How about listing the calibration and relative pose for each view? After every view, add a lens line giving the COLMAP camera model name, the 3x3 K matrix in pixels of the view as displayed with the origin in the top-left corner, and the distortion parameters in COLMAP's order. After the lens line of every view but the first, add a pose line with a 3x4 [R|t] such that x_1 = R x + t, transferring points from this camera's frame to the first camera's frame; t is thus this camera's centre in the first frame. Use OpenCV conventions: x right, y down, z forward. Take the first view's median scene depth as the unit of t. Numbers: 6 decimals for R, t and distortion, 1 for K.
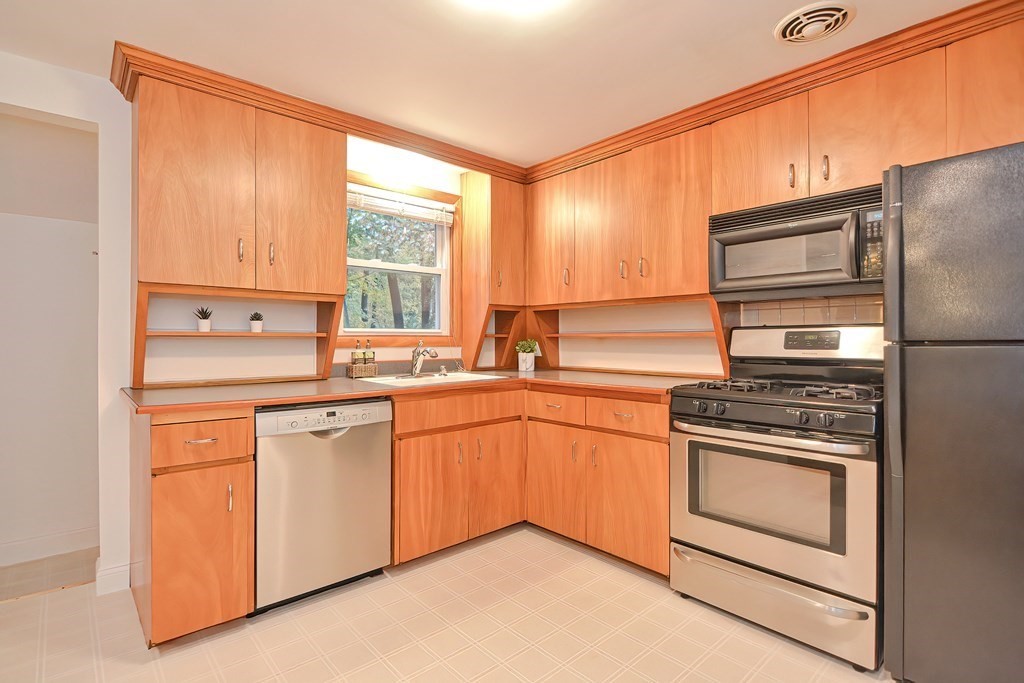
lens RADIAL K [[499.7, 0, 512.0], [0, 499.7, 341.5], [0, 0, 1]] dist [-0.004557, -0.000973]
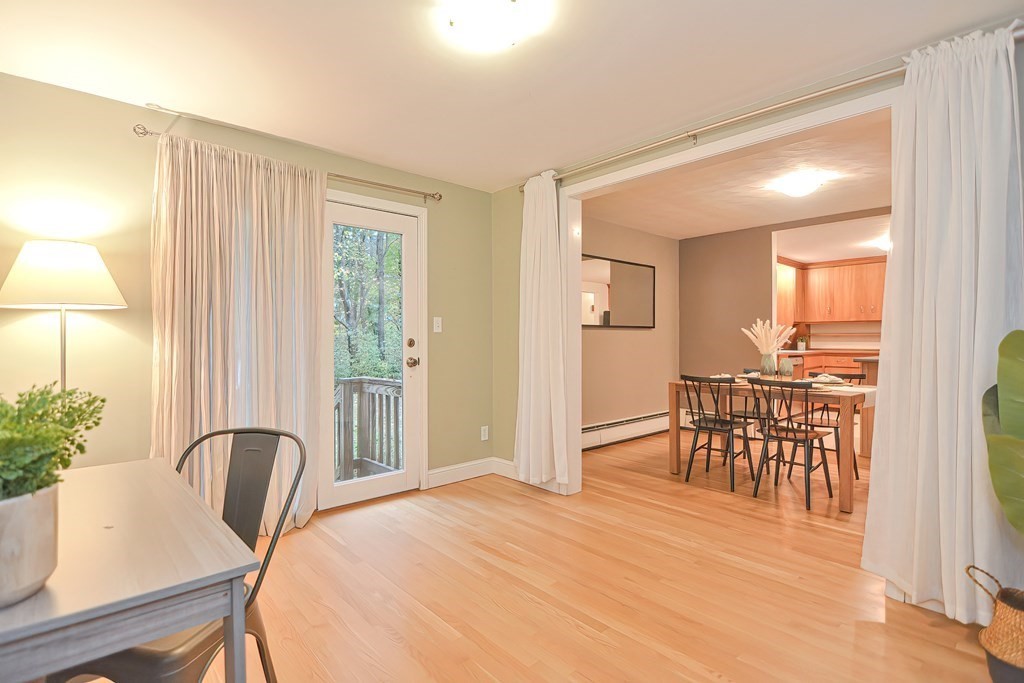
lens RADIAL K [[499.7, 0, 512.0], [0, 499.7, 341.5], [0, 0, 1]] dist [-0.004557, -0.000973]
pose [[0.999990, -0.001257, 0.004366, -1.769140], [0.001246, 0.999996, 0.002454, 0.016390], [-0.004369, -0.002448, 0.999987, -1.743973]]
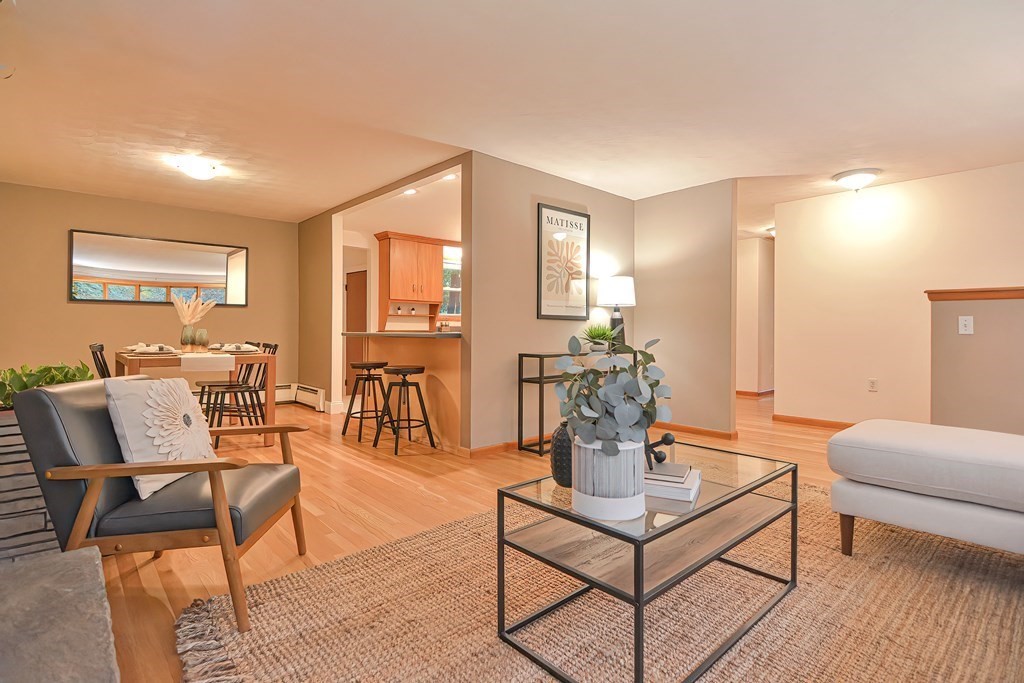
lens RADIAL K [[499.8, 0, 509.5], [0, 499.8, 329.6], [0, 0, 1]] dist [-0.001742, -0.000830]
pose [[0.999985, 0.003577, 0.004087, 0.041150], [-0.003569, 0.999992, -0.002030, 0.071639], [-0.004094, 0.002016, 0.999990, -1.871951]]
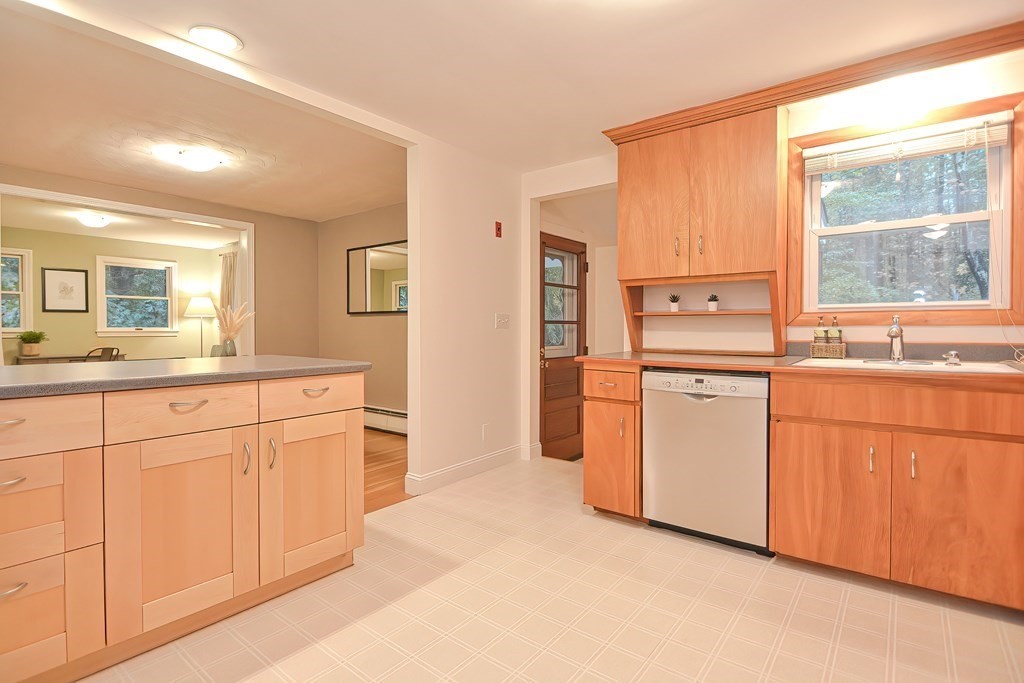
lens RADIAL K [[504.9, 0, 507.0], [0, 504.9, 335.3], [0, 0, 1]] dist [-0.000217, -0.000744]
pose [[0.166545, 0.016902, -0.985889, 0.567676], [-0.004717, 0.999855, 0.016344, 0.020588], [0.986023, 0.001928, 0.166600, 0.310112]]
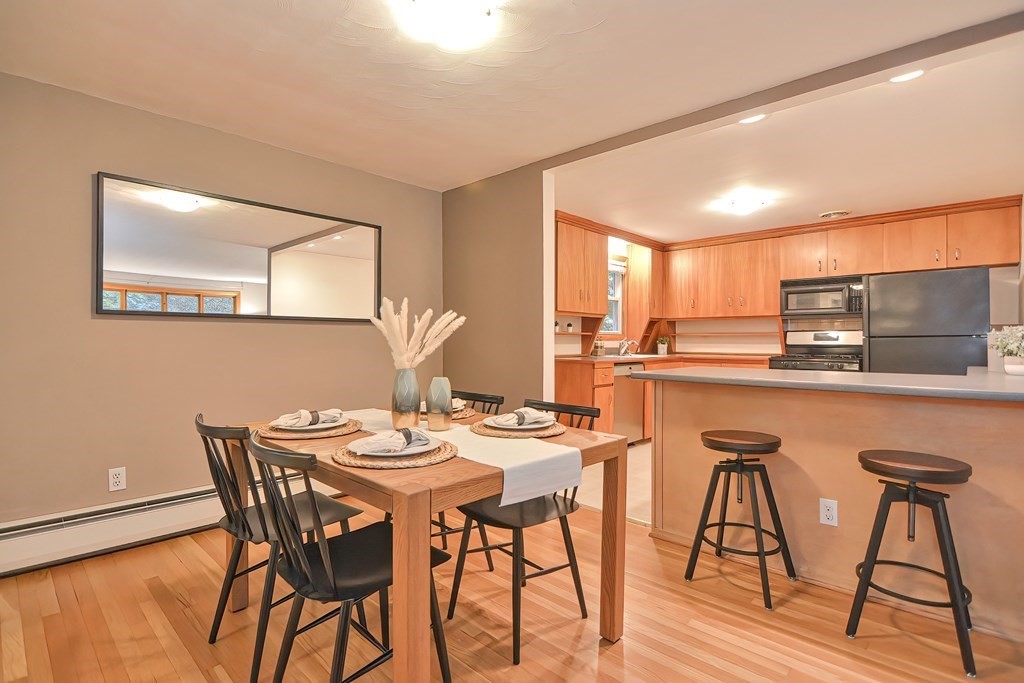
lens RADIAL K [[491.0, 0, 508.4], [0, 491.0, 339.4], [0, 0, 1]] dist [-0.004763, -0.001900]
pose [[0.996887, 0.002587, 0.078803, -0.896410], [-0.002335, 0.999992, -0.003292, 0.017398], [-0.078811, 0.003097, 0.996885, -0.979577]]
